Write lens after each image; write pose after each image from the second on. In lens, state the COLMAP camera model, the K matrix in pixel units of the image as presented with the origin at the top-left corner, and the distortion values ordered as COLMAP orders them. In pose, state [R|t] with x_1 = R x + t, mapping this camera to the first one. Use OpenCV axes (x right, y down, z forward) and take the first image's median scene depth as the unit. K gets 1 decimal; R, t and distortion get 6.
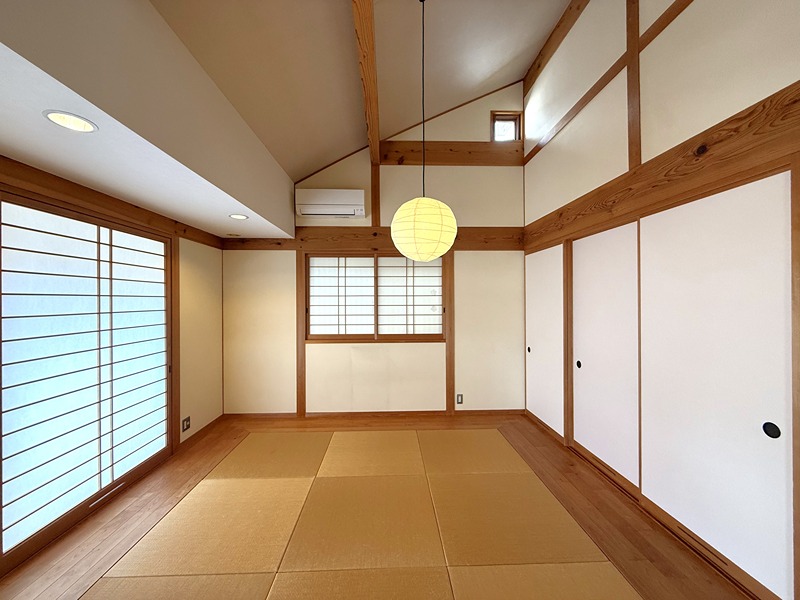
lens RADIAL K [[322.0, 0, 394.4], [0, 322.0, 298.9], [0, 0, 1]] dist [-0.001758, 0.000544]
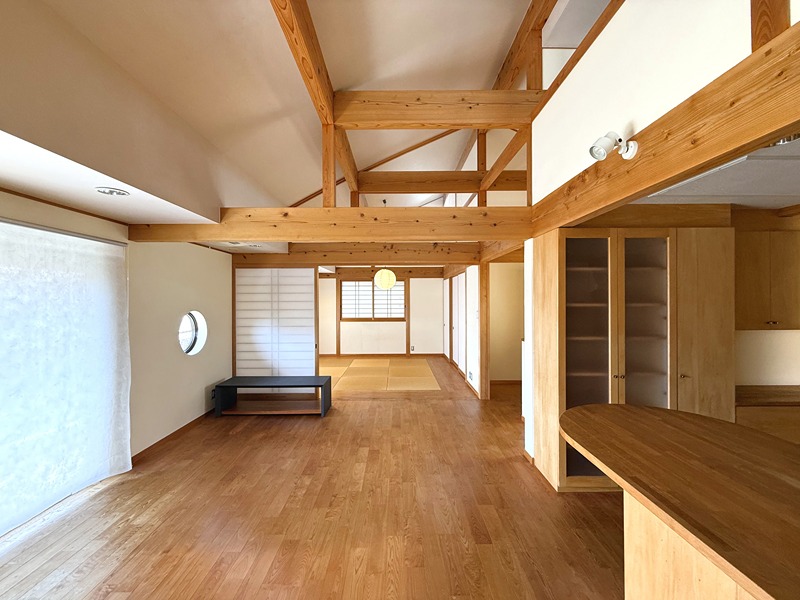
lens RADIAL K [[322.0, 0, 399.4], [0, 322.0, 300.4], [0, 0, 1]] dist [-0.001758, 0.000544]
pose [[0.999459, 0.000489, -0.032889, 0.189414], [-0.000165, 0.999951, 0.009850, -0.025504], [0.032892, -0.009840, 0.999410, -1.133808]]
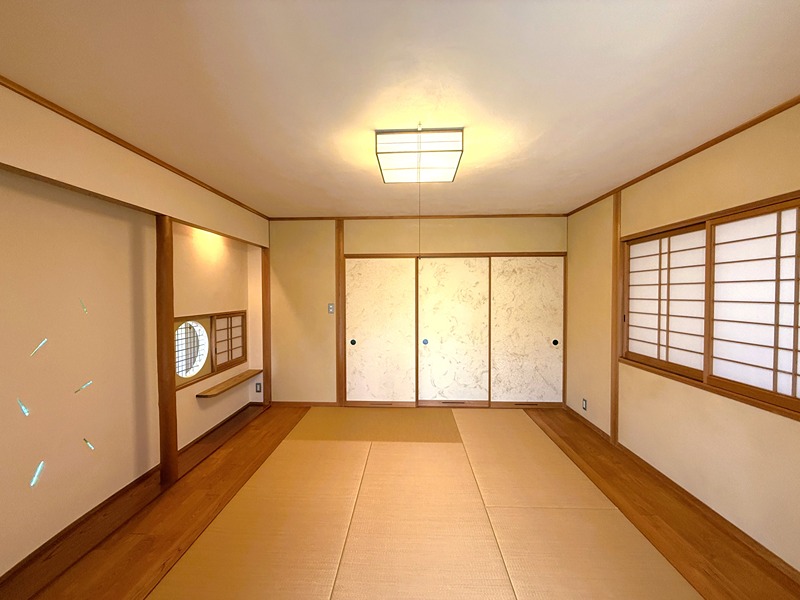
lens RADIAL K [[322.0, 0, 397.7], [0, 322.0, 298.0], [0, 0, 1]] dist [-0.001758, 0.000544]
pose [[-0.072158, 0.014729, -0.997284, 0.514856], [0.005775, 0.999880, 0.014349, -0.025322], [0.997377, -0.004724, -0.072234, 0.541060]]
